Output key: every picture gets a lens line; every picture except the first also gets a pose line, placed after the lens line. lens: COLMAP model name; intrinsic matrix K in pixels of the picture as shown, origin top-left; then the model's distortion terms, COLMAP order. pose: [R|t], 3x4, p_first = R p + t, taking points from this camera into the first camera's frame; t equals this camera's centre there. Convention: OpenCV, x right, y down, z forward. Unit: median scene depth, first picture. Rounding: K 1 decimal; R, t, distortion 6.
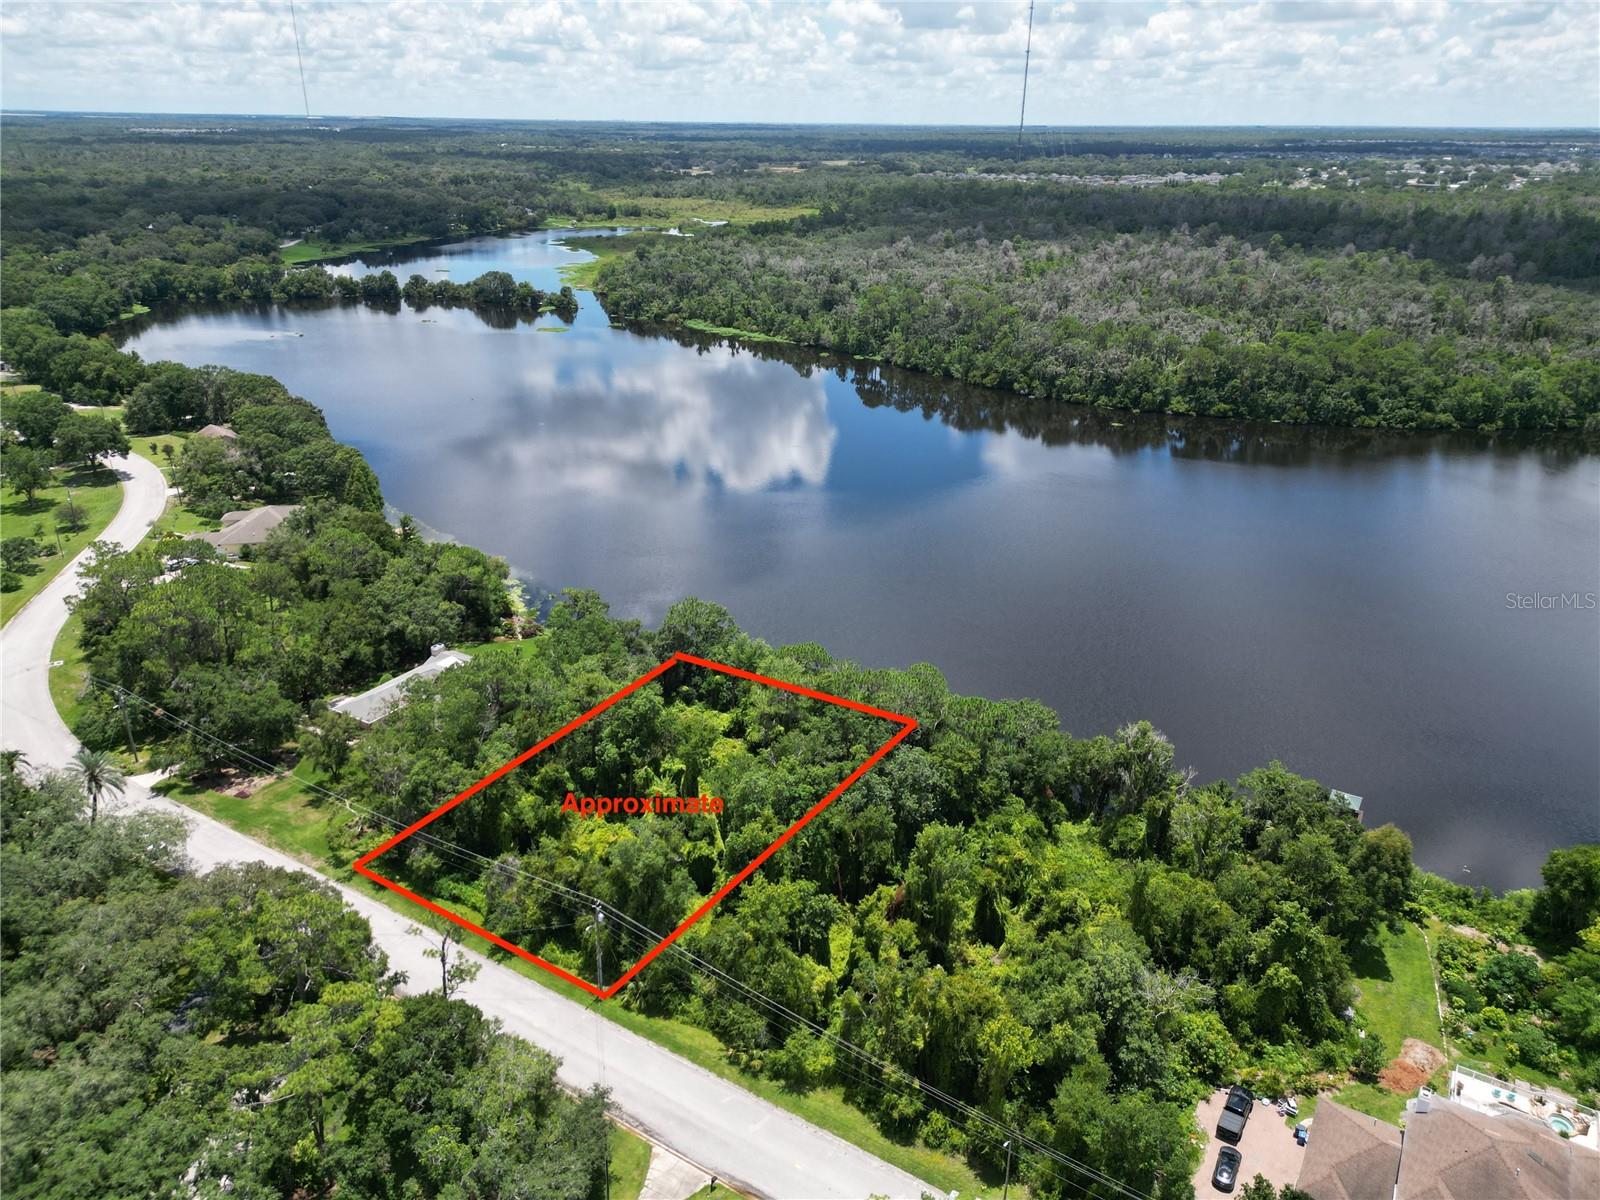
lens RADIAL K [[1127.6, 0, 795.3], [0, 1127.6, 598.2], [0, 0, 1]] dist [0.054213, -0.041709]
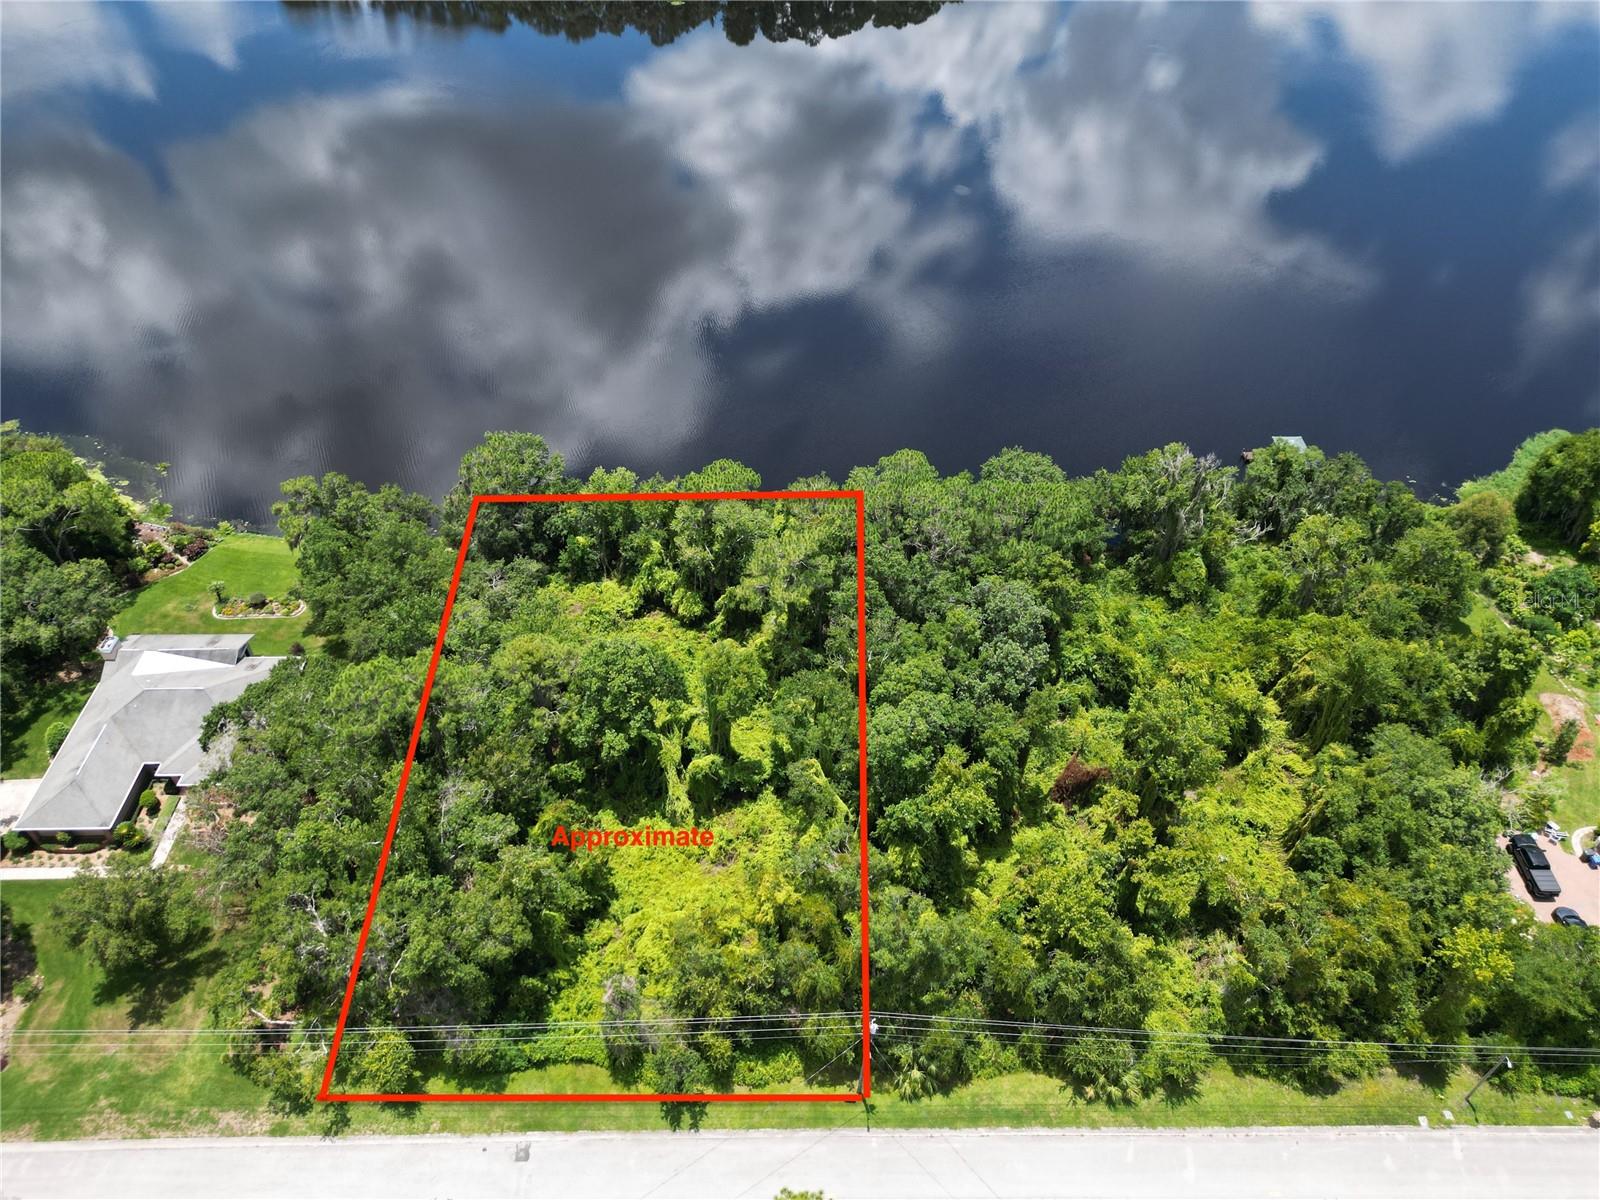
lens RADIAL K [[1128.1, 0, 800.0], [0, 1128.1, 600.0], [0, 0, 1]] dist [0.097087, -0.118909]
pose [[0.844466, -0.369189, 0.388043, -0.110944], [0.211825, 0.895626, 0.391131, -0.066018], [-0.491943, -0.248099, 0.834529, 0.150242]]
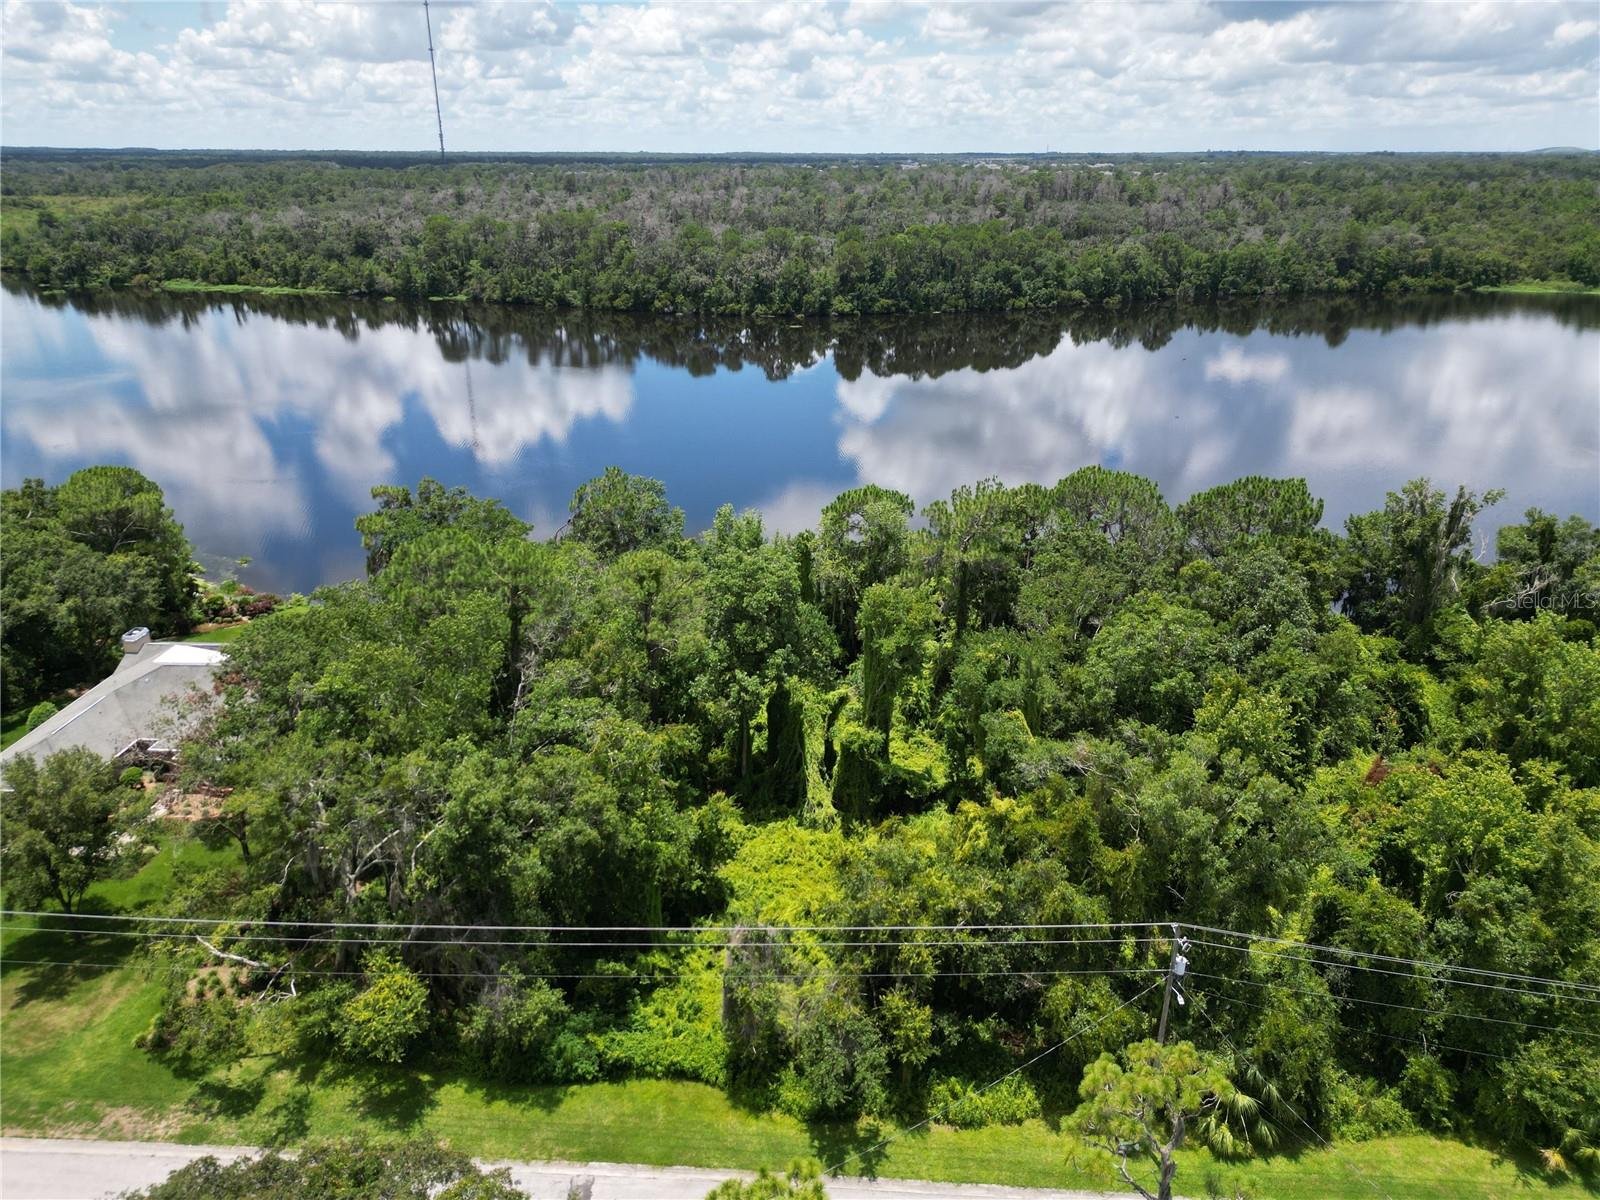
lens RADIAL K [[1121.1, 0, 796.8], [0, 1121.1, 600.5], [0, 0, 1]] dist [0.074985, -0.069743]
pose [[0.880555, -0.183087, 0.437152, -0.130997], [0.191611, 0.981153, 0.024961, 0.033719], [-0.433483, 0.061783, 0.899041, 0.199925]]
